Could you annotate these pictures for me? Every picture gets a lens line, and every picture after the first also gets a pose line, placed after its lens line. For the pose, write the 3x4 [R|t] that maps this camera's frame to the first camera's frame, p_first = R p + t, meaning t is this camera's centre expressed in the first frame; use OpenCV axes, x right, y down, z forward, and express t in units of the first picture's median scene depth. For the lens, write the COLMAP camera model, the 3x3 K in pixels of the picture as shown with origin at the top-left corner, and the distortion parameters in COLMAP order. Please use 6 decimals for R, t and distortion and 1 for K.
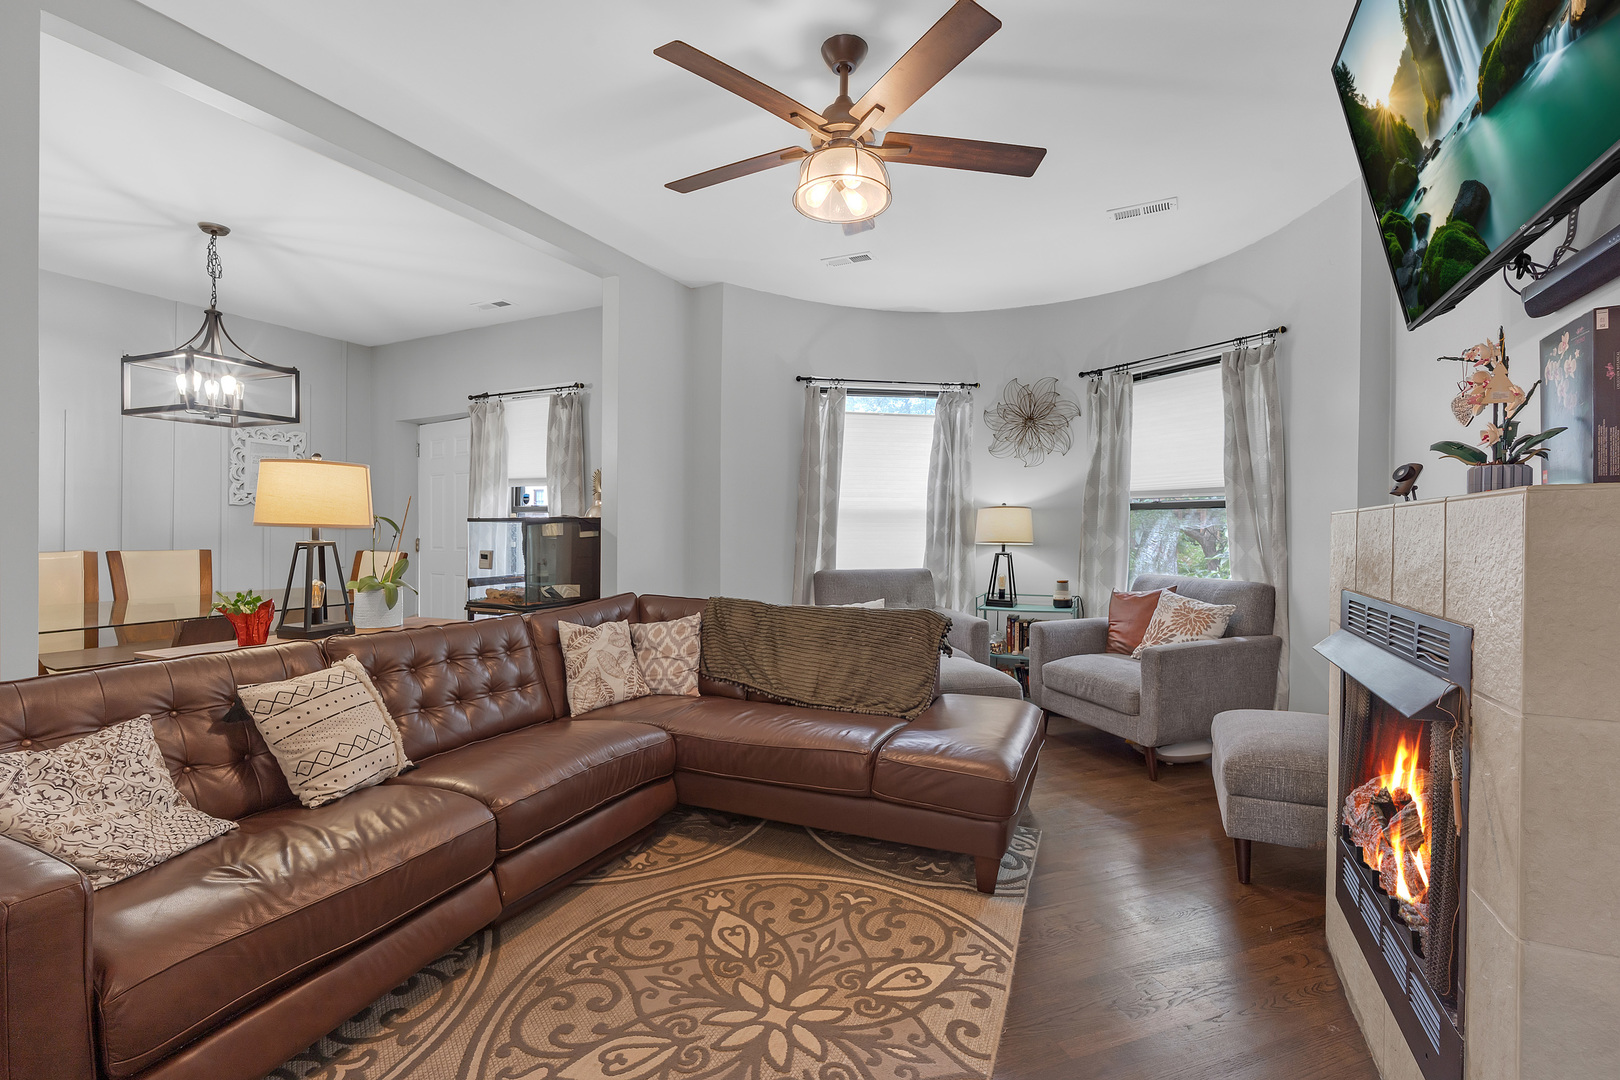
lens RADIAL K [[721.9, 0, 814.3], [0, 721.9, 535.3], [0, 0, 1]] dist [-0.002877, -0.000784]
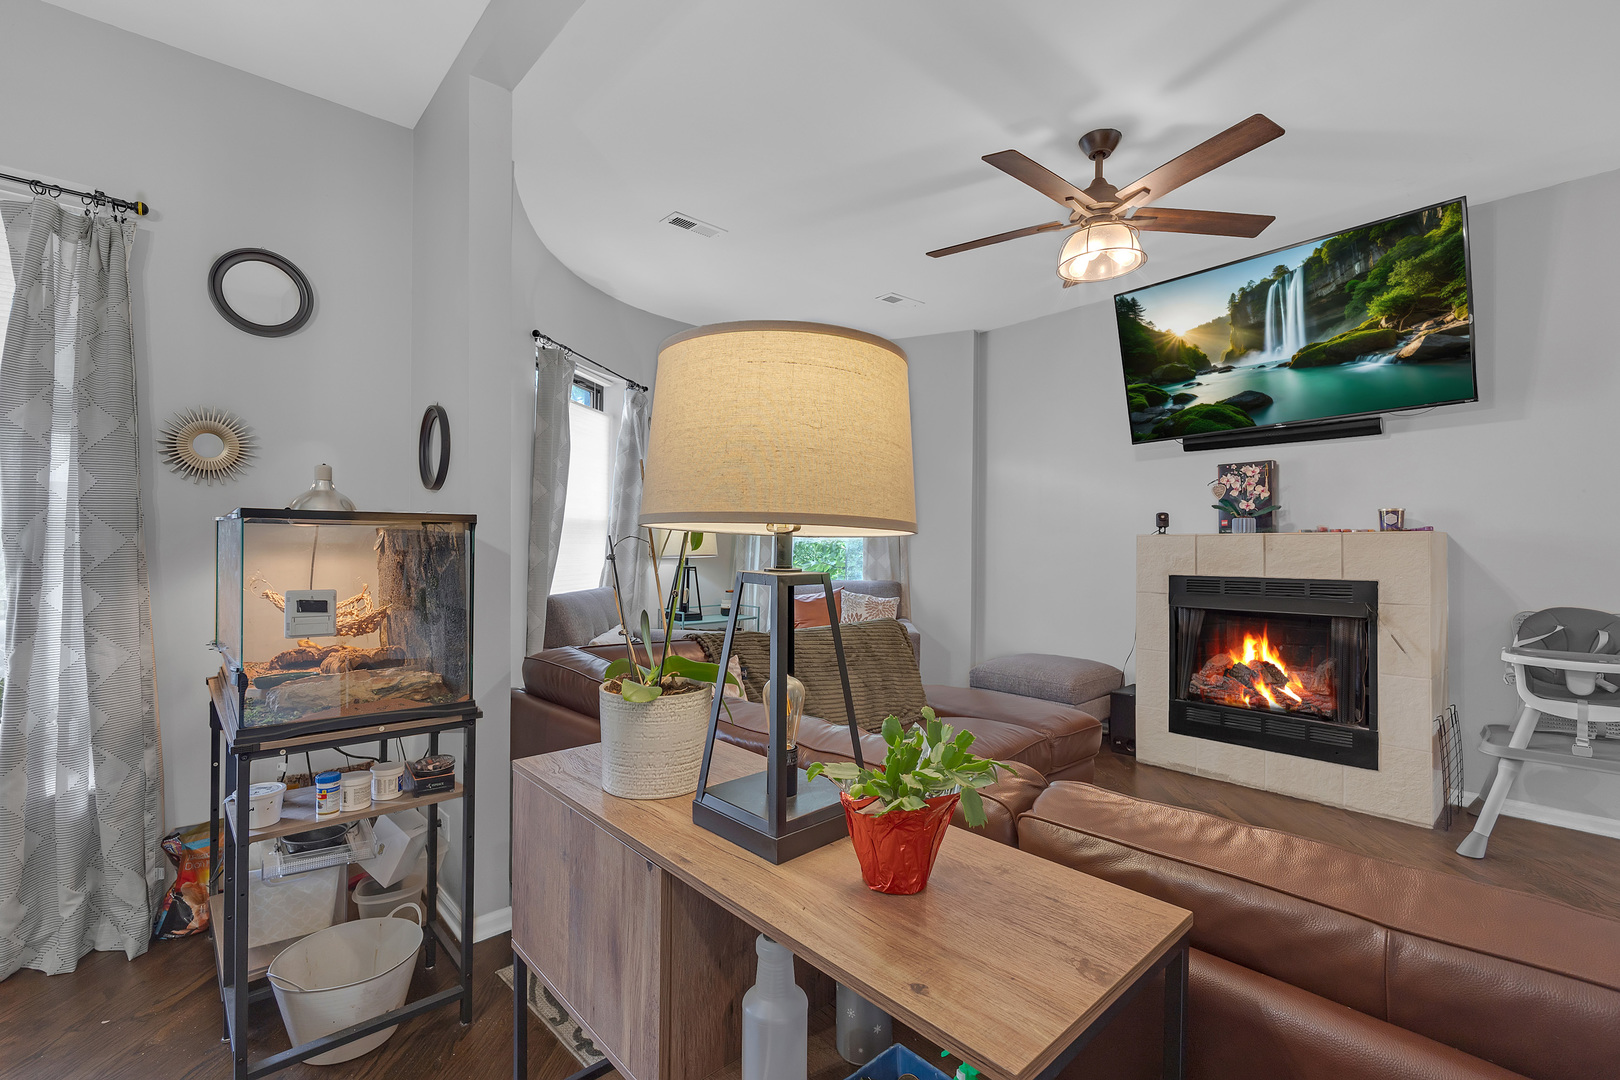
lens RADIAL K [[721.9, 0, 814.3], [0, 721.9, 535.3], [0, 0, 1]] dist [-0.002877, -0.000784]
pose [[0.374000, 0.012682, 0.927342, -0.786215], [0.002452, 0.999889, -0.014663, -0.004633], [-0.927425, 0.007758, 0.373928, 0.638831]]
